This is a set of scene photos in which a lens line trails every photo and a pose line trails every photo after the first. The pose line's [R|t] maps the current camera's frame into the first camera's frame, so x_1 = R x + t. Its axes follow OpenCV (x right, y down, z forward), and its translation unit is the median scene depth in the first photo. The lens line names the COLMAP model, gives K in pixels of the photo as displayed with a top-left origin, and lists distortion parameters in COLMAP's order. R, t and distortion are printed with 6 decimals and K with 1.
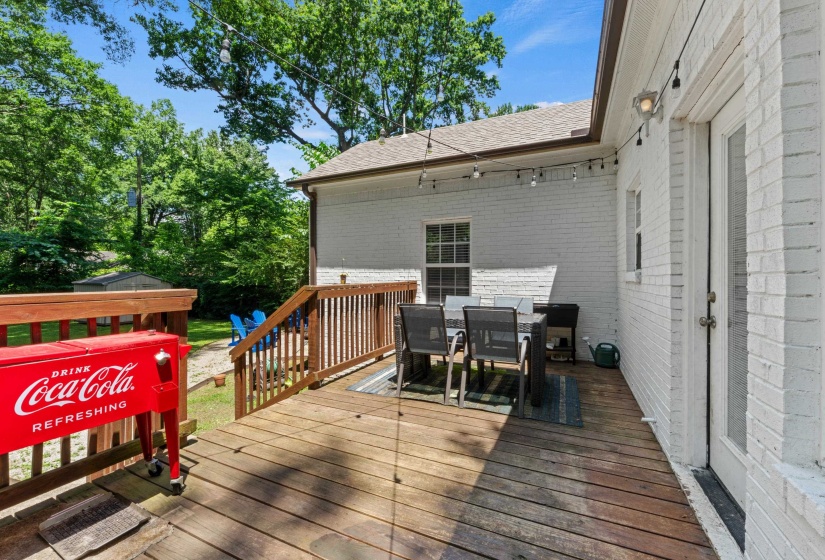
lens RADIAL K [[334.1, 0, 412.5], [0, 334.1, 280.0], [0, 0, 1]] dist [-0.001394, -0.000073]
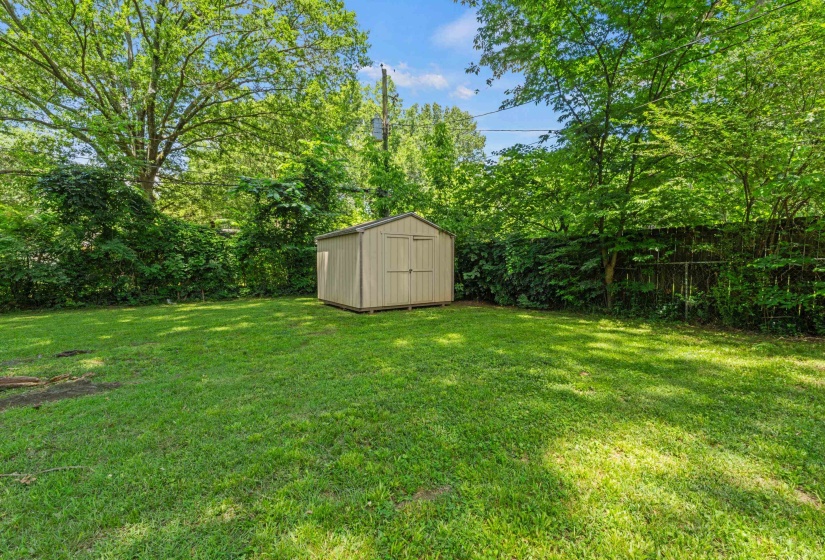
lens RADIAL K [[345.3, 0, 406.6], [0, 345.3, 283.6], [0, 0, 1]] dist [0.000207, 0.000014]
pose [[0.848756, 0.016481, -0.528528, -0.383372], [0.007812, 0.999014, 0.043697, 0.046305], [0.528727, -0.041217, 0.847790, 0.387947]]
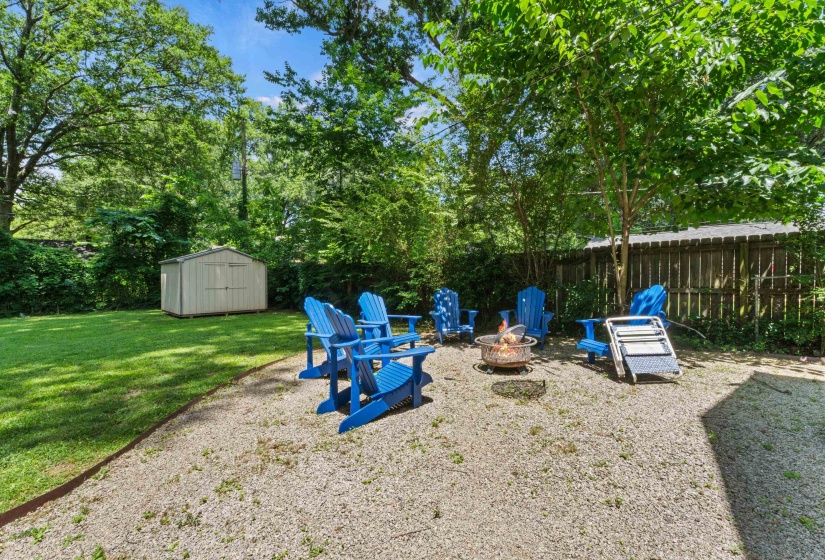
lens RADIAL K [[345.3, 0, 406.6], [0, 345.3, 283.6], [0, 0, 1]] dist [0.000207, 0.000014]
pose [[0.941740, -0.007202, -0.336264, -0.133849], [0.011503, 0.999876, 0.010799, 0.039475], [0.336144, -0.014038, 0.941706, 0.299490]]
